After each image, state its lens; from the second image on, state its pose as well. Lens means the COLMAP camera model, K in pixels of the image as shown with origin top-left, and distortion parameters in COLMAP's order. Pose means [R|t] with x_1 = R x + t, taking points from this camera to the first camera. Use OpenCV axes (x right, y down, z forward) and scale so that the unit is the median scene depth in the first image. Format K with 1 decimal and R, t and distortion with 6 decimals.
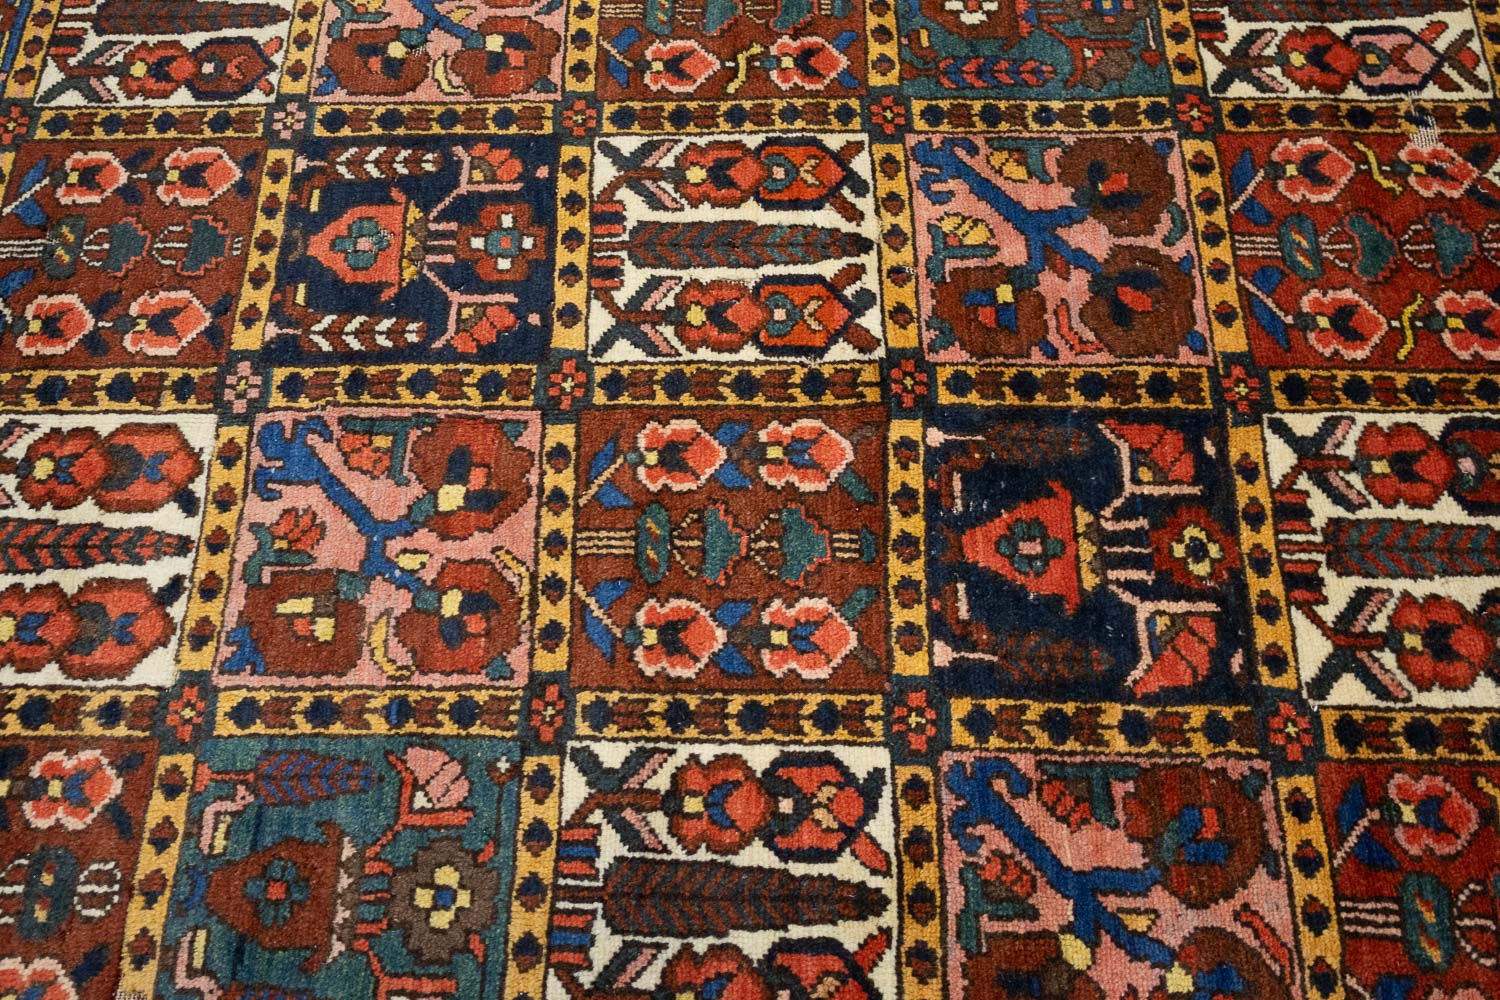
lens RADIAL K [[1557.6, 0, 736.9], [0, 1557.6, 498.0], [0, 0, 1]] dist [-0.001222, 0.000000]
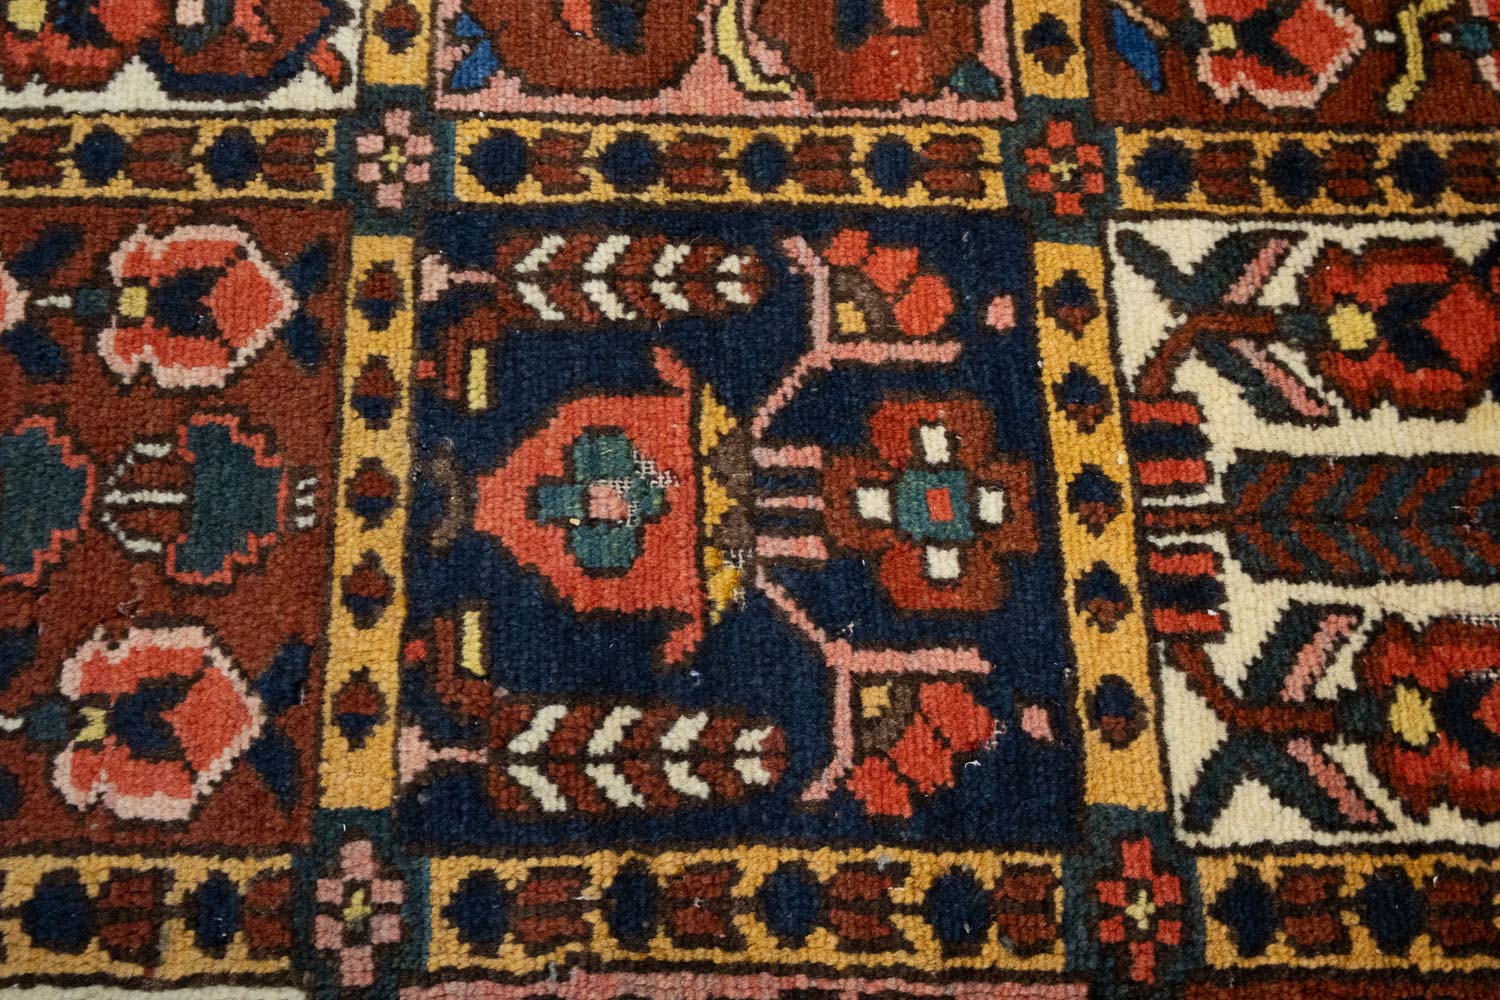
lens RADIAL K [[1557.6, 0, 743.1], [0, 1557.6, 503.3], [0, 0, 1]] dist [-0.001222, 0.000000]
pose [[0.998265, 0.000276, 0.058873, -0.236960], [-0.012361, 0.978681, 0.205016, -0.261711], [-0.057561, -0.205388, 0.976986, 0.604002]]
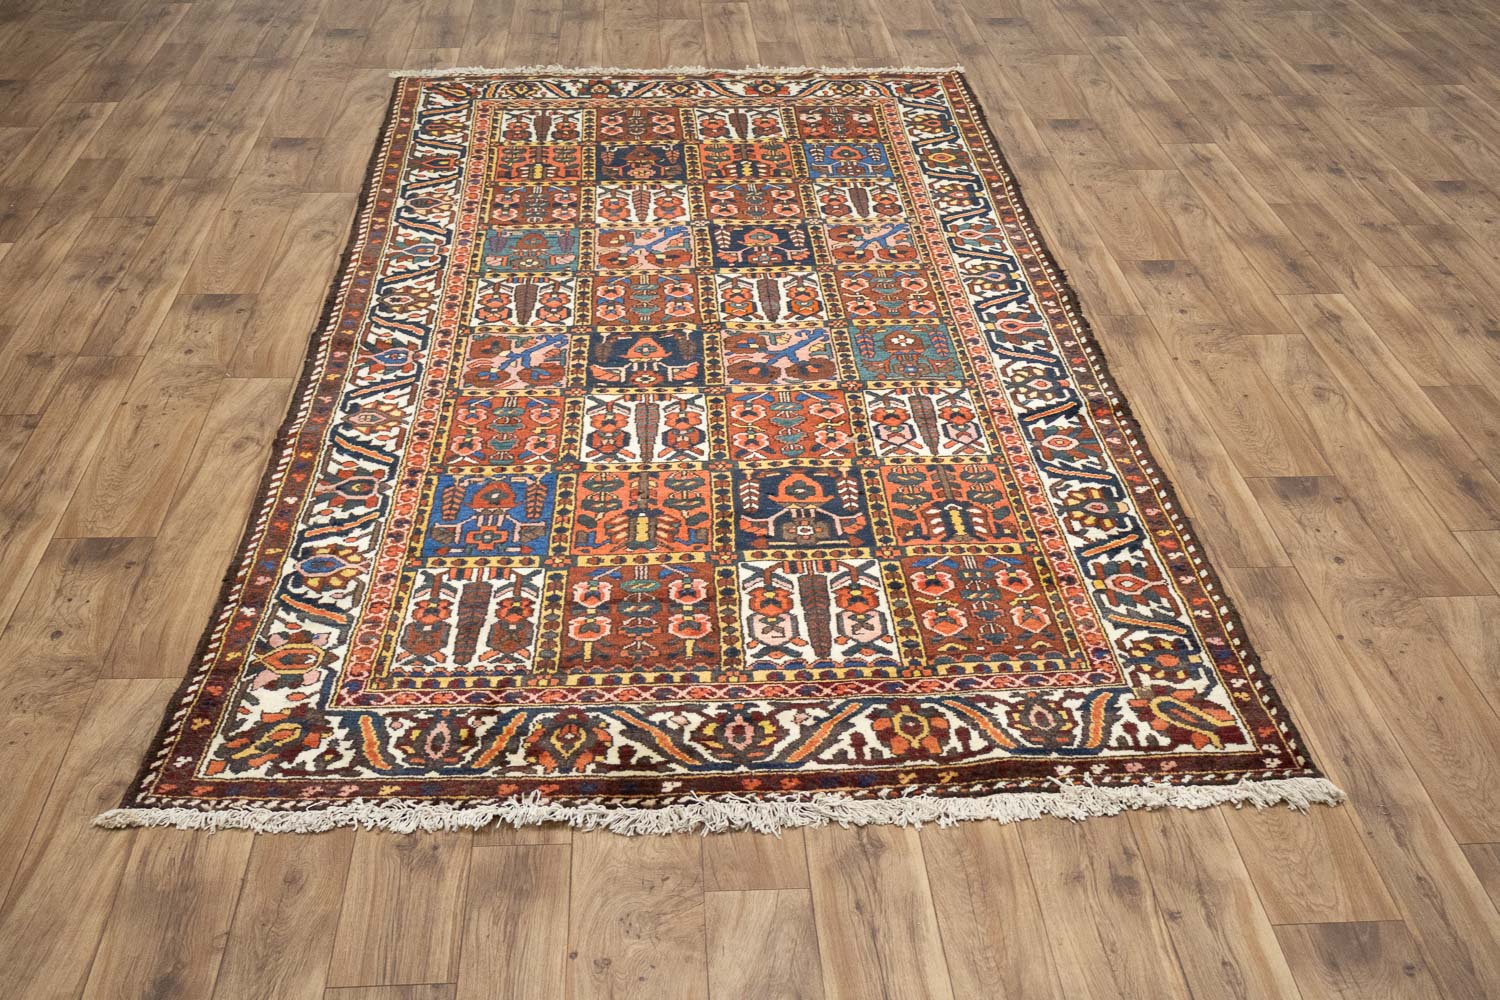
lens RADIAL K [[1557.6, 0, 734.2], [0, 1557.6, 497.6], [0, 0, 1]] dist [-0.001222, 0.000000]
pose [[0.076973, 0.596436, -0.798961, 2.422618], [-0.885524, 0.409141, 0.220117, -0.576242], [0.458173, 0.690556, 0.559651, -0.303270]]
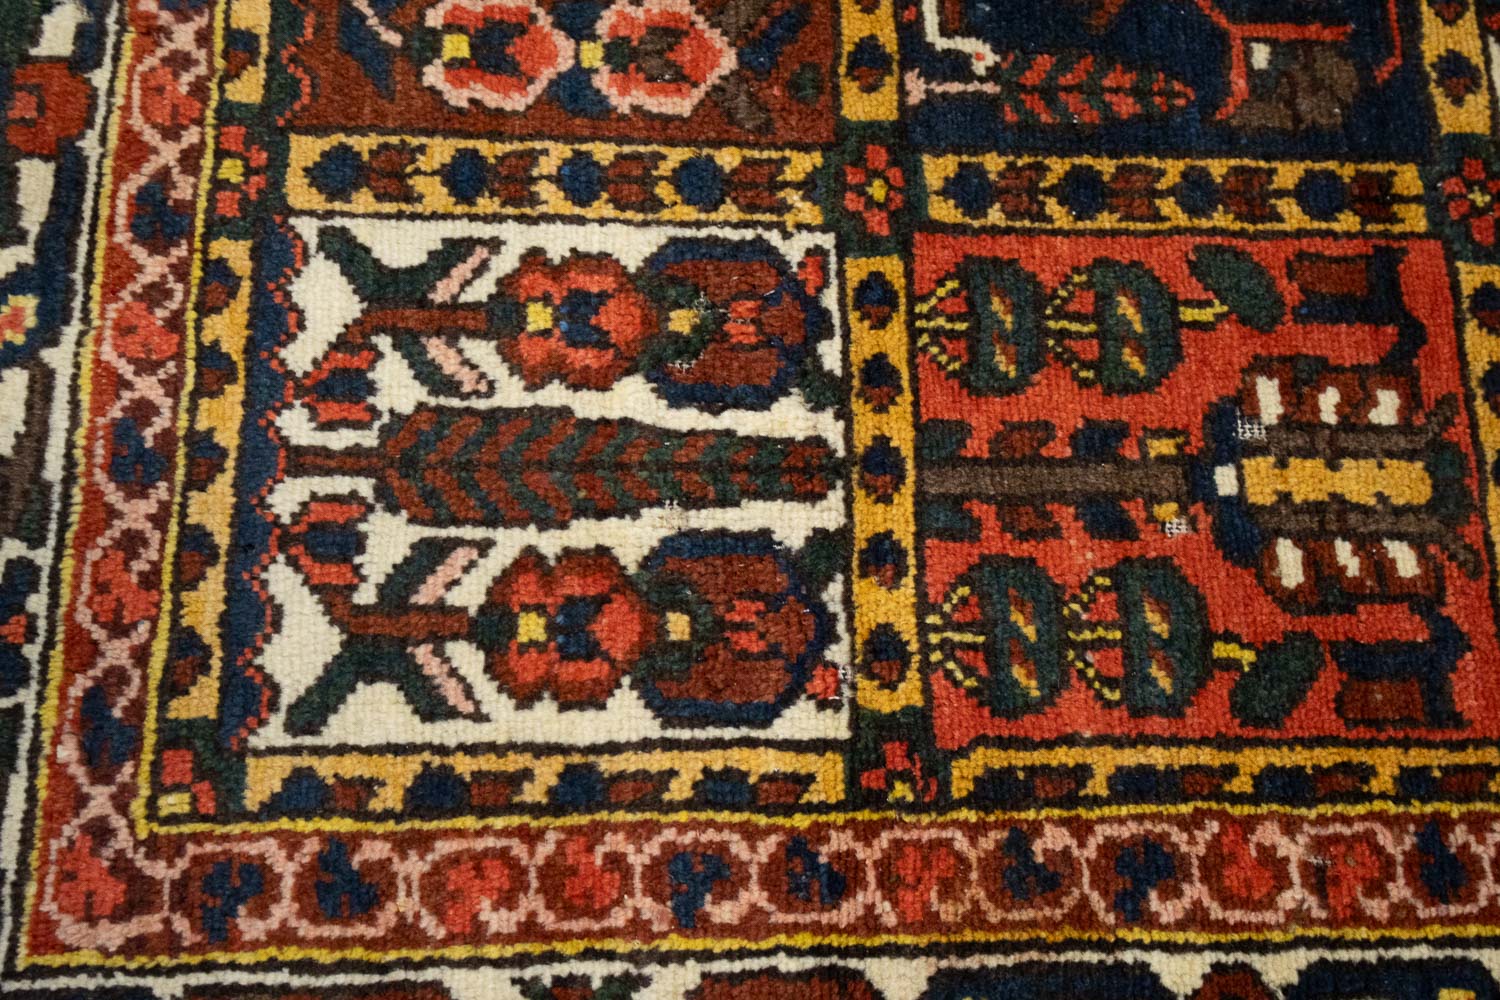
lens RADIAL K [[1557.6, 0, 762.3], [0, 1557.6, 497.9], [0, 0, 1]] dist [-0.001222, 0.000000]
pose [[0.995404, 0.014941, 0.094592, -0.819240], [-0.035215, 0.975655, 0.216465, 0.115369], [-0.089055, -0.218801, 0.971697, 0.357540]]
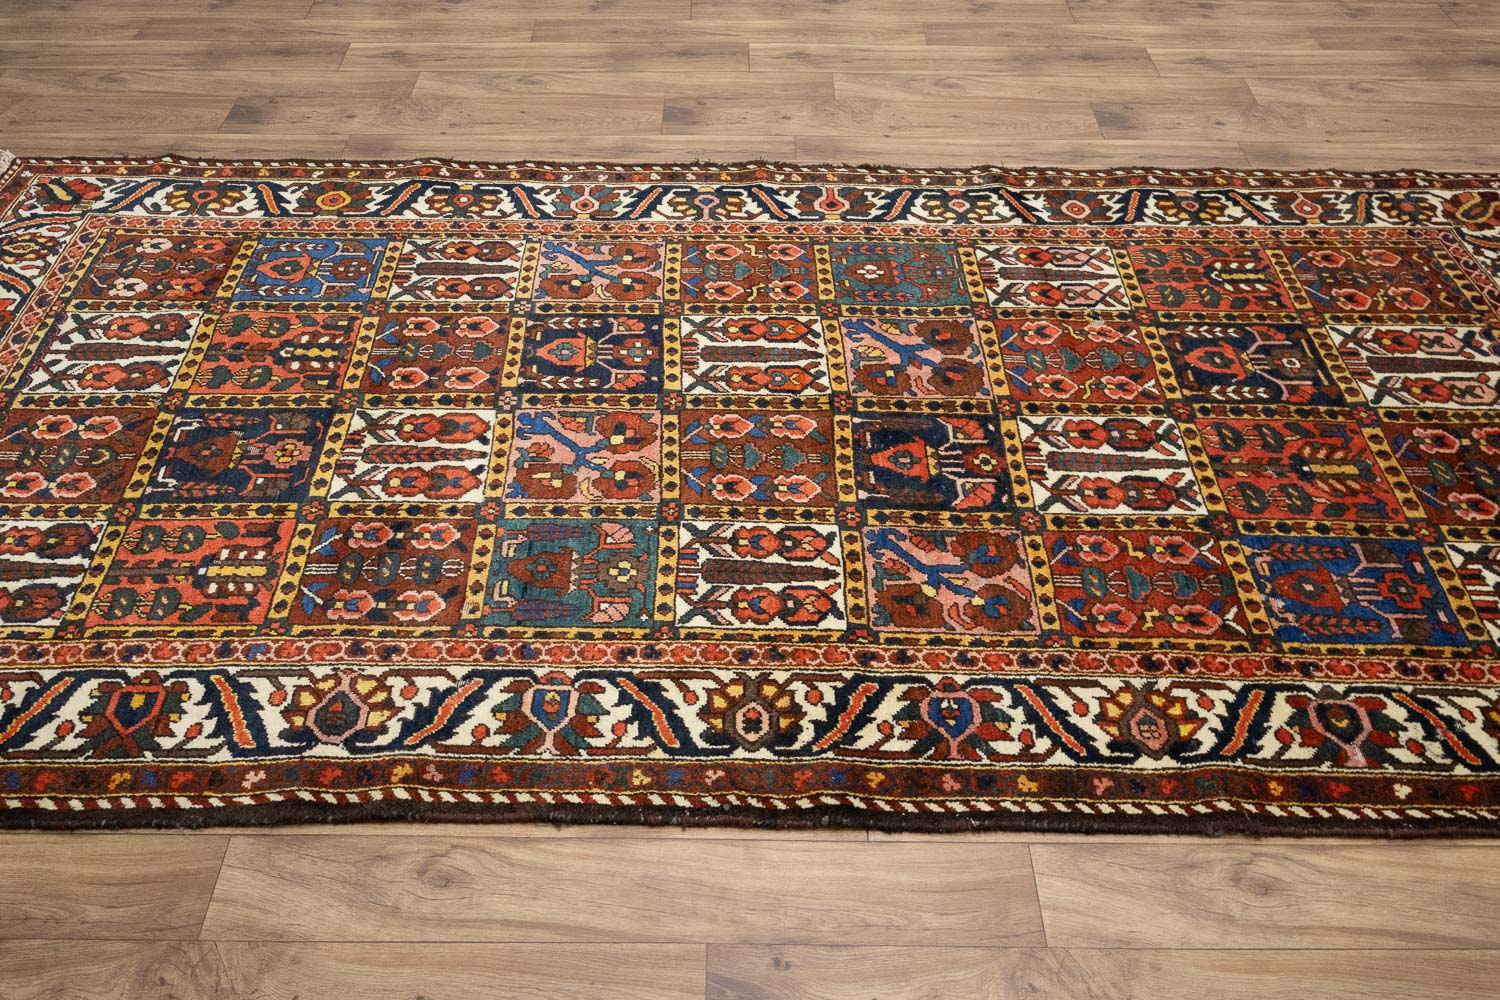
lens RADIAL K [[1557.6, 0, 735.2], [0, 1557.6, 496.6], [0, 0, 1]] dist [-0.001222, 0.000000]
pose [[0.998853, 0.023801, 0.041550, -0.107135], [-0.005764, 0.921174, -0.389108, 0.800609], [-0.047536, 0.388422, 0.920255, -0.778256]]
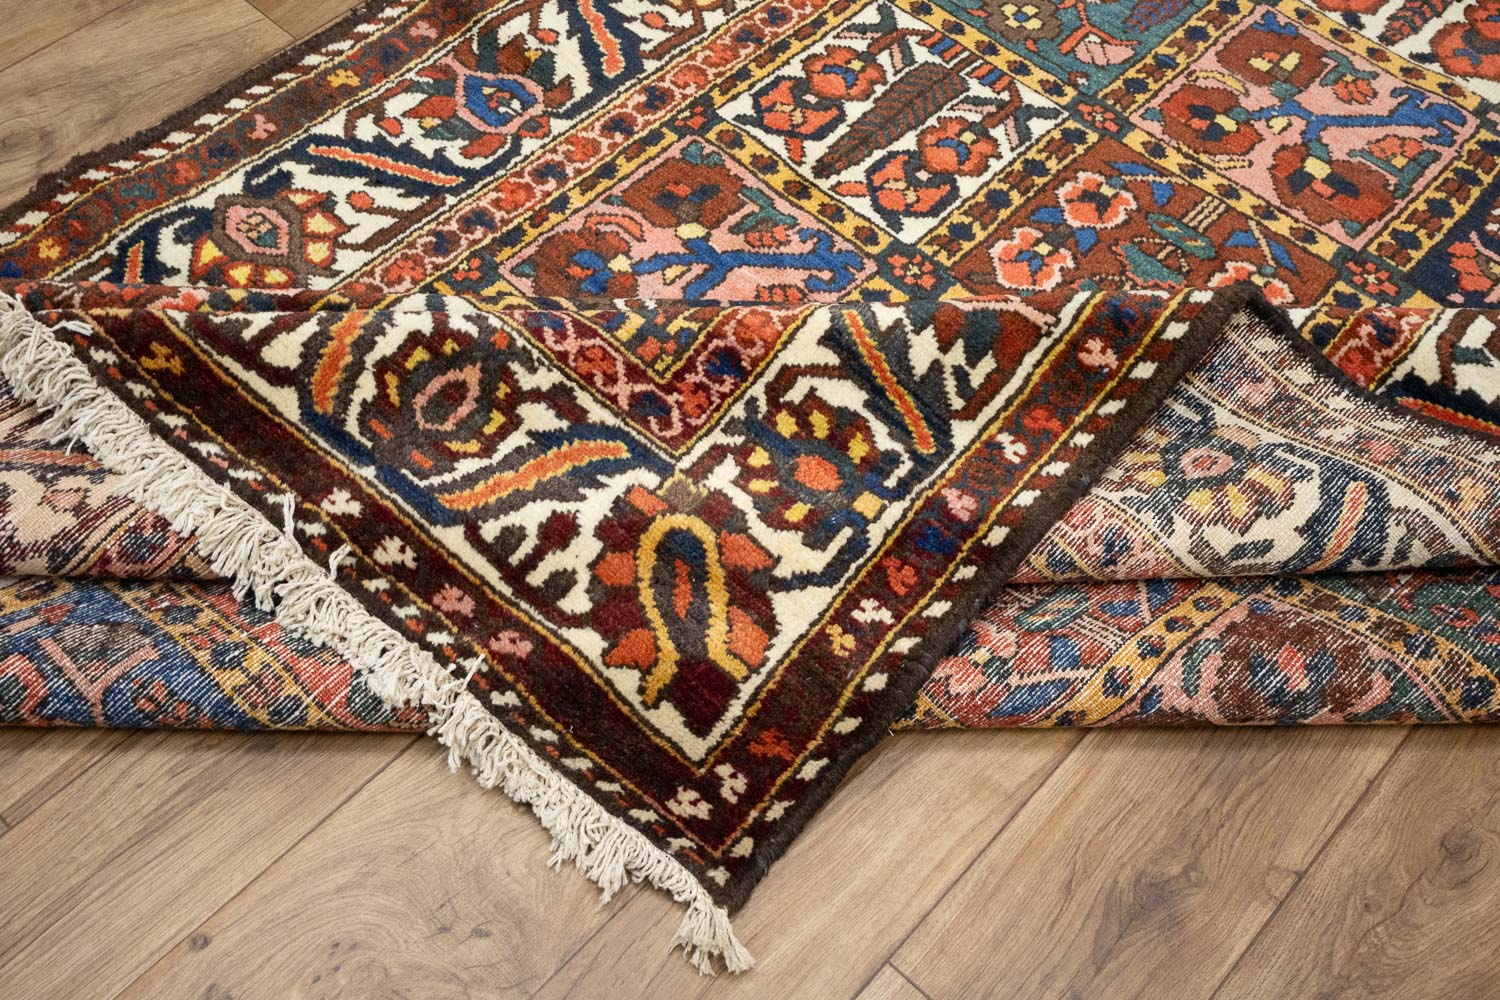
lens RADIAL K [[1557.6, 0, 735.5], [0, 1557.6, 504.9], [0, 0, 1]] dist [-0.001222, 0.000000]
pose [[-0.663908, 0.622232, -0.414792, 0.695123], [-0.670796, -0.250351, 0.698110, -0.547261], [0.330543, 0.741722, 0.583601, 0.351364]]
